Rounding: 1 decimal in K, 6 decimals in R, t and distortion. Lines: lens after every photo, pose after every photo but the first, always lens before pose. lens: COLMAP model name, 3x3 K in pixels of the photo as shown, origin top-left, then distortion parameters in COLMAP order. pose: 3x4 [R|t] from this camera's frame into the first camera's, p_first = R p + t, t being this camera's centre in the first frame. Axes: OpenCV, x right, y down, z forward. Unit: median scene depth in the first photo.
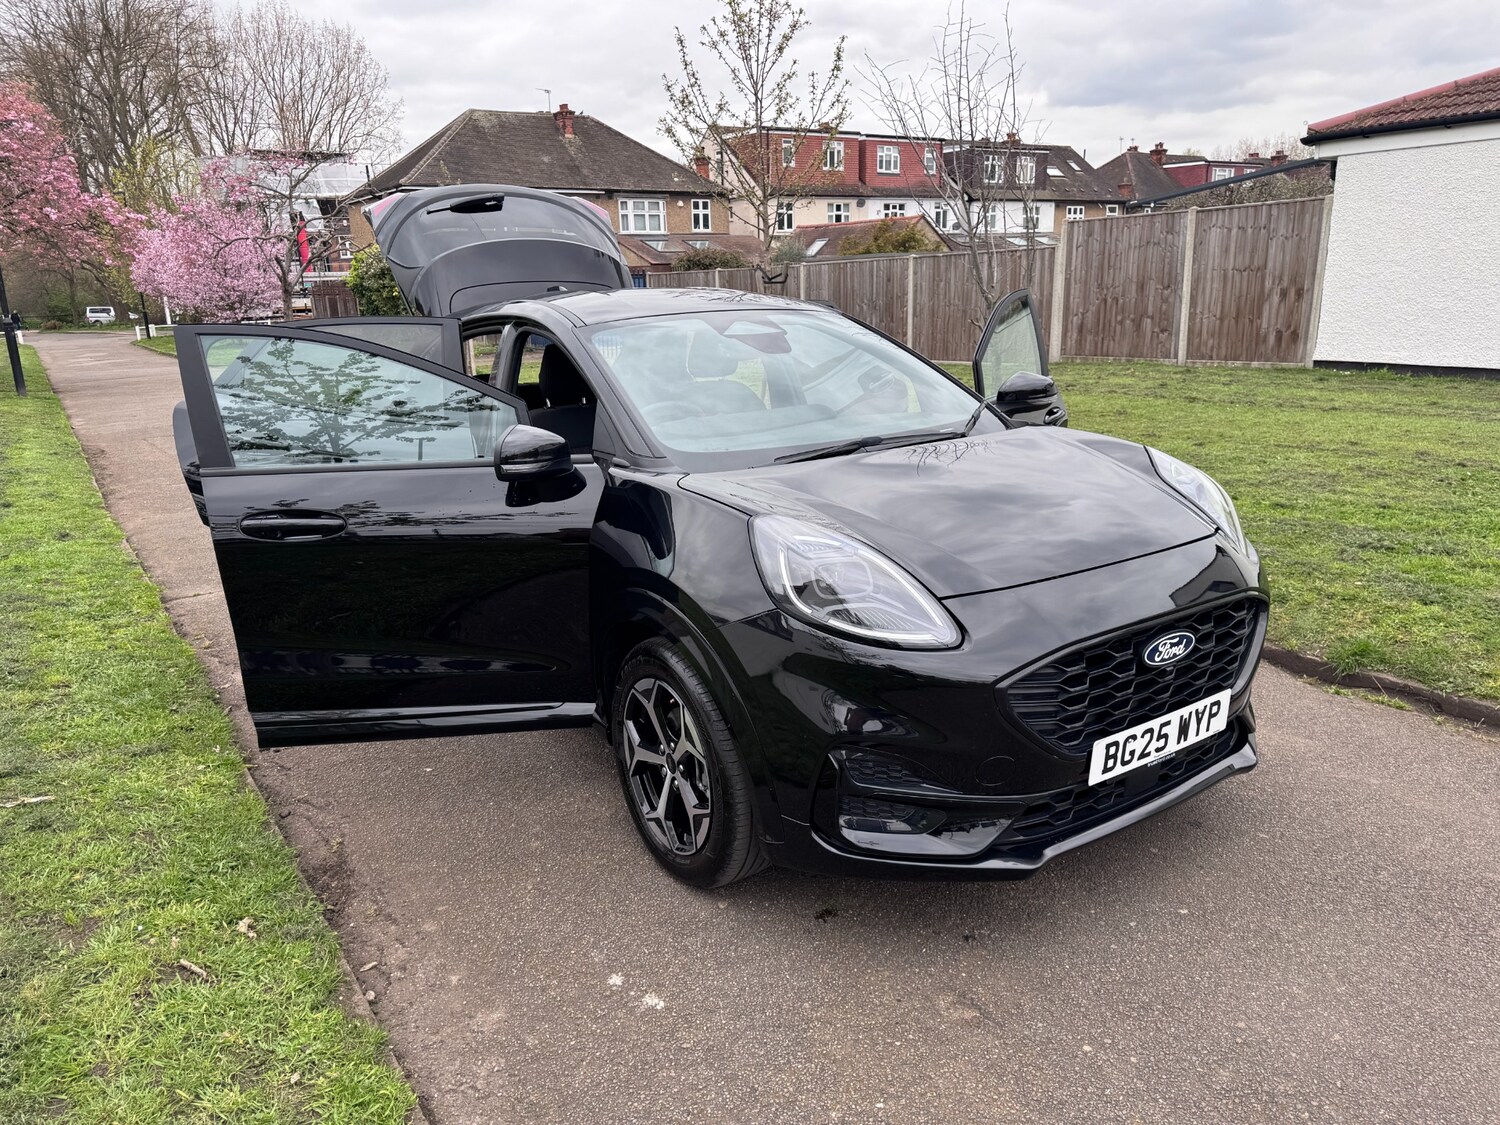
lens RADIAL K [[1051.9, 0, 750.0], [0, 1051.9, 562.5], [0, 0, 1]] dist [0.015770, -0.020855]
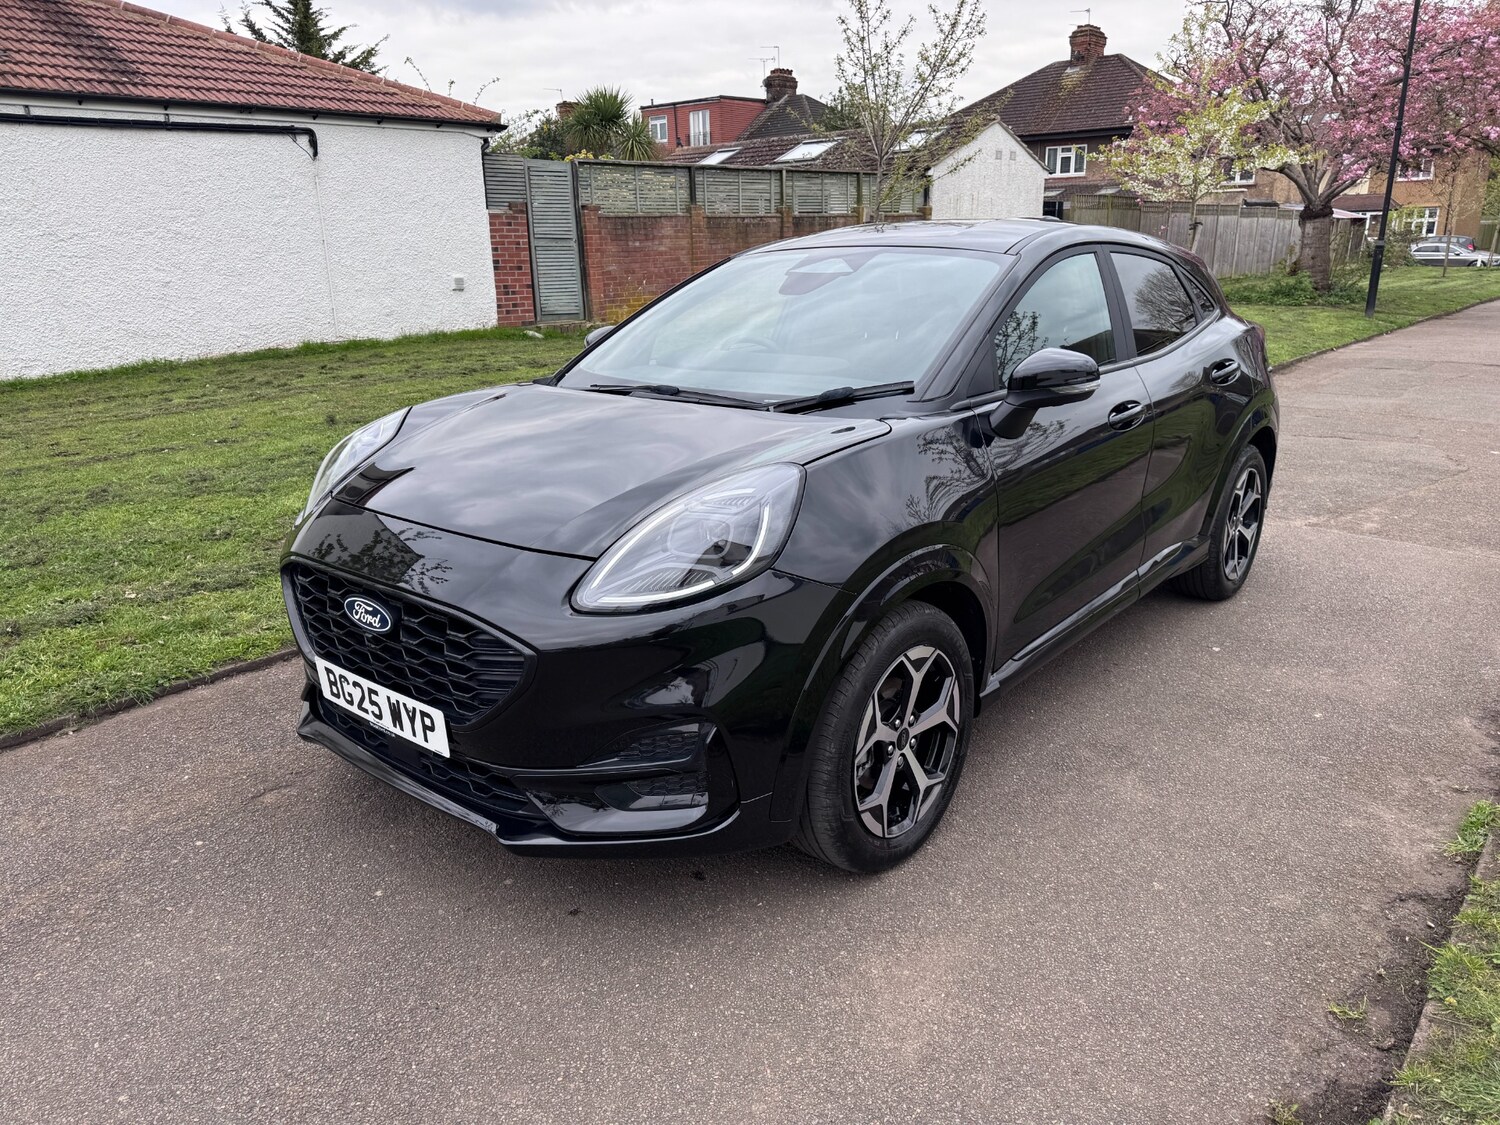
lens RADIAL K [[1061.7, 0, 755.5], [0, 1061.7, 566.0], [0, 0, 1]] dist [0.004331, -0.007751]
pose [[0.294411, 0.306337, -0.905251, 0.797731], [-0.242435, 0.940189, 0.239313, -0.161560], [0.924417, 0.149008, 0.351069, 0.574866]]
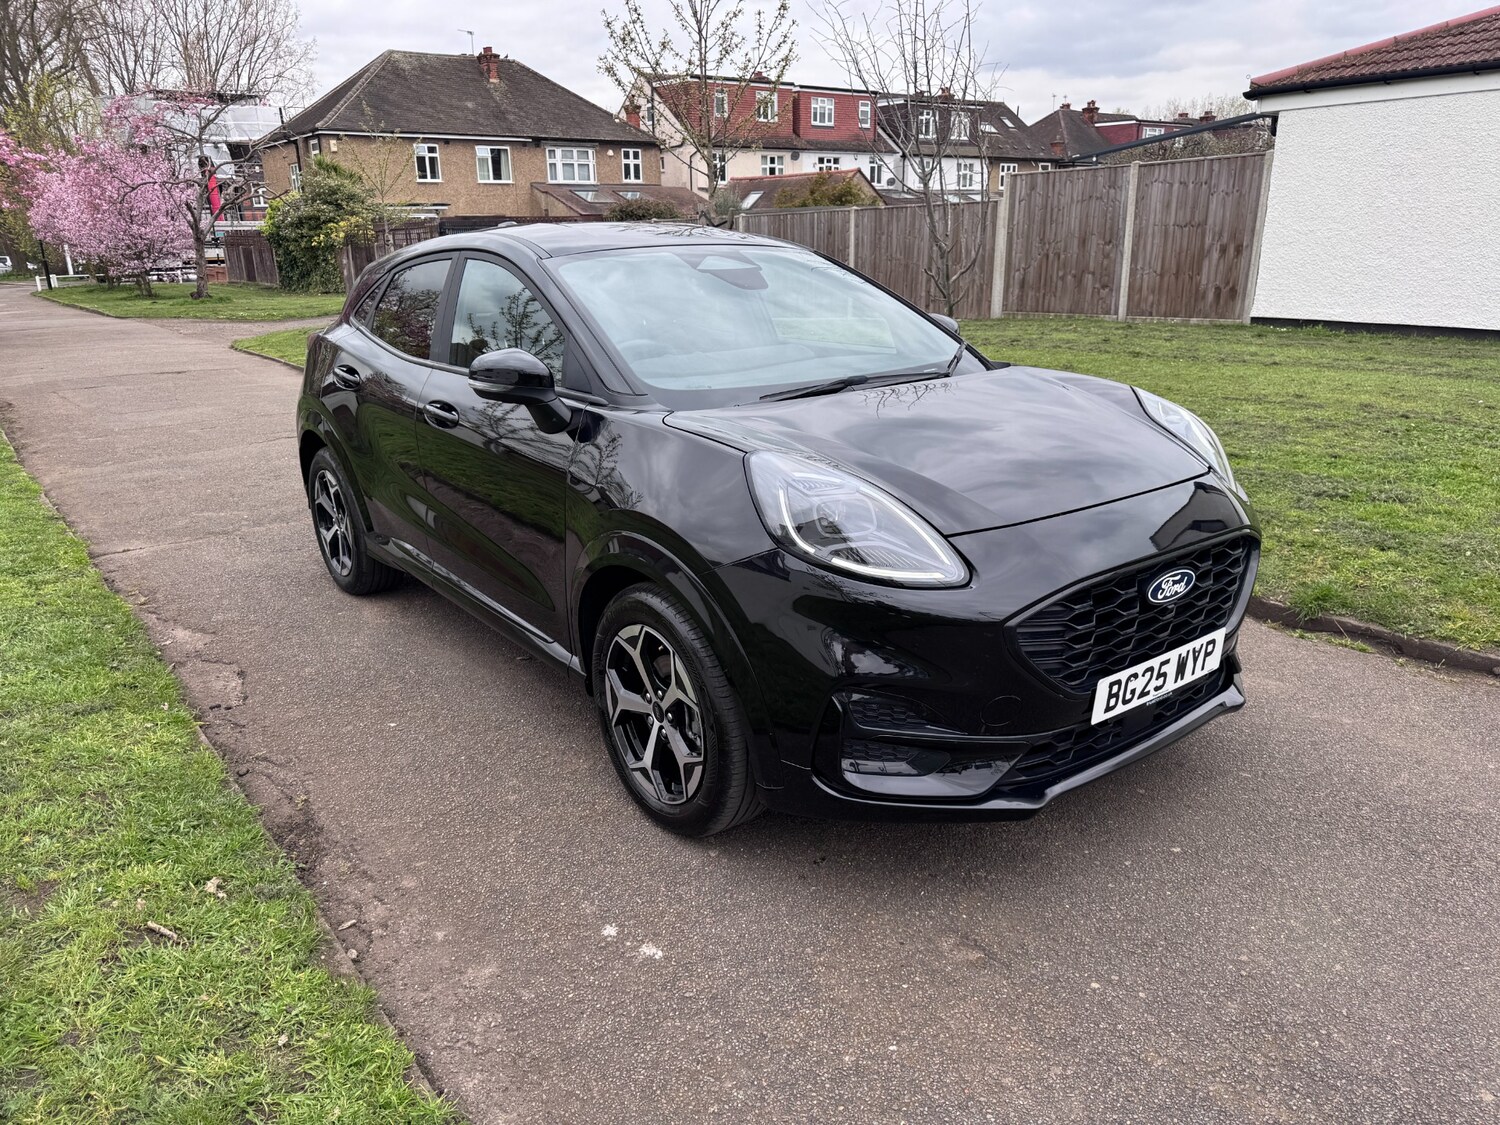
lens RADIAL K [[1059.3, 0, 745.0], [0, 1059.3, 571.2], [0, 0, 1]] dist [0.004287, -0.007605]
pose [[0.998322, -0.006797, 0.057503, -0.033309], [0.004188, 0.998962, 0.045362, 0.012348], [-0.057752, -0.045045, 0.997314, 0.020689]]
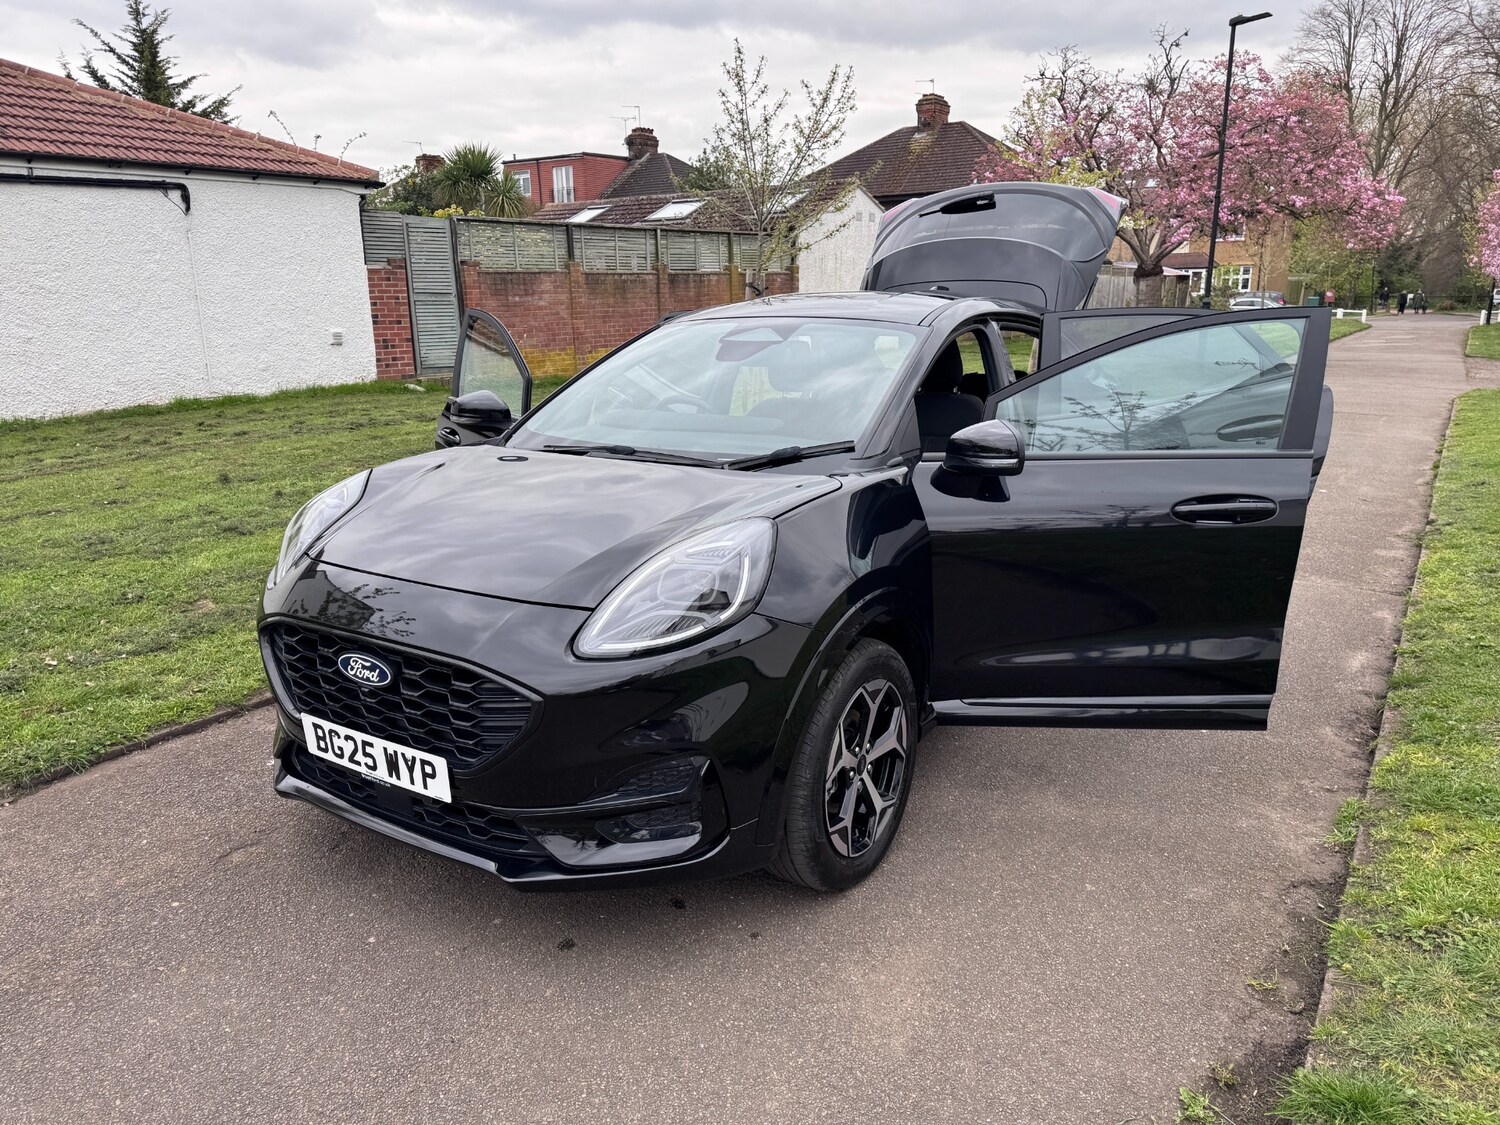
lens RADIAL K [[1051.9, 0, 750.0], [0, 1051.9, 562.5], [0, 0, 1]] dist [0.015770, -0.020855]
pose [[0.405562, 0.254643, -0.877882, 0.823149], [-0.239349, 0.956487, 0.166869, -0.159460], [0.882174, 0.142444, 0.448863, 0.503527]]
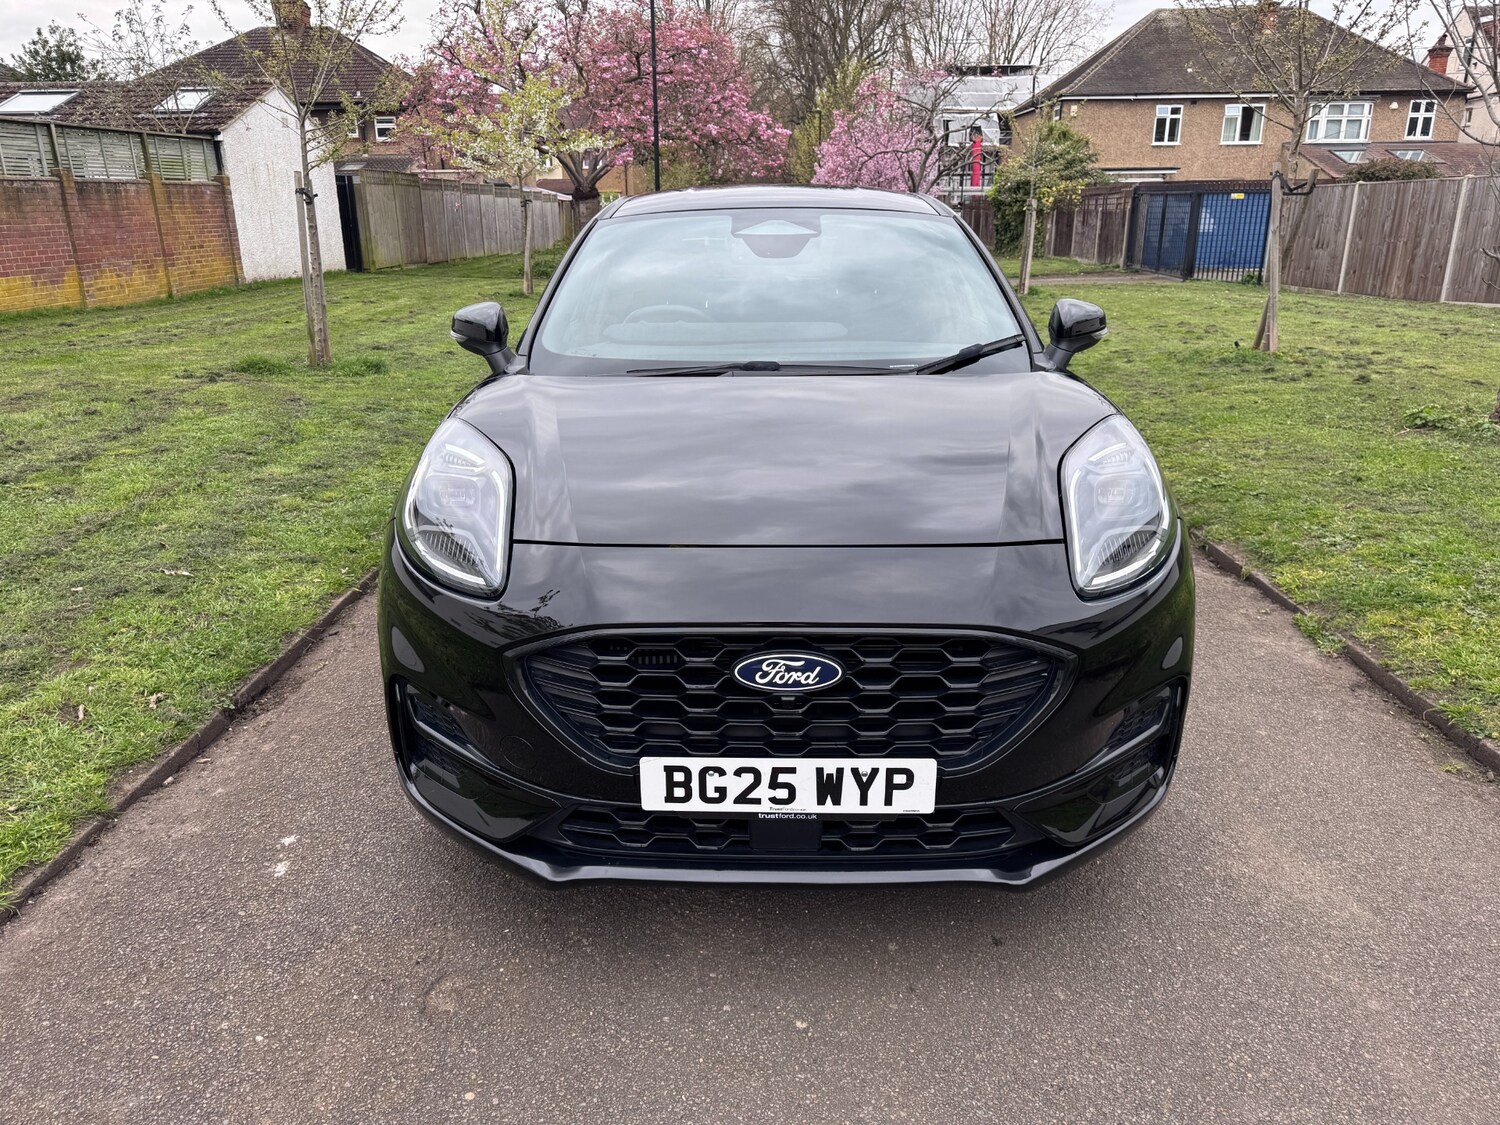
lens RADIAL K [[1034.0, 0, 739.7], [0, 1034.0, 544.0], [0, 0, 1]] dist [0.073219, -0.063165]
pose [[0.822984, 0.198060, -0.532419, 0.433648], [-0.166231, 0.980190, 0.107680, -0.046579], [0.543199, -0.000114, 0.839604, 0.217232]]
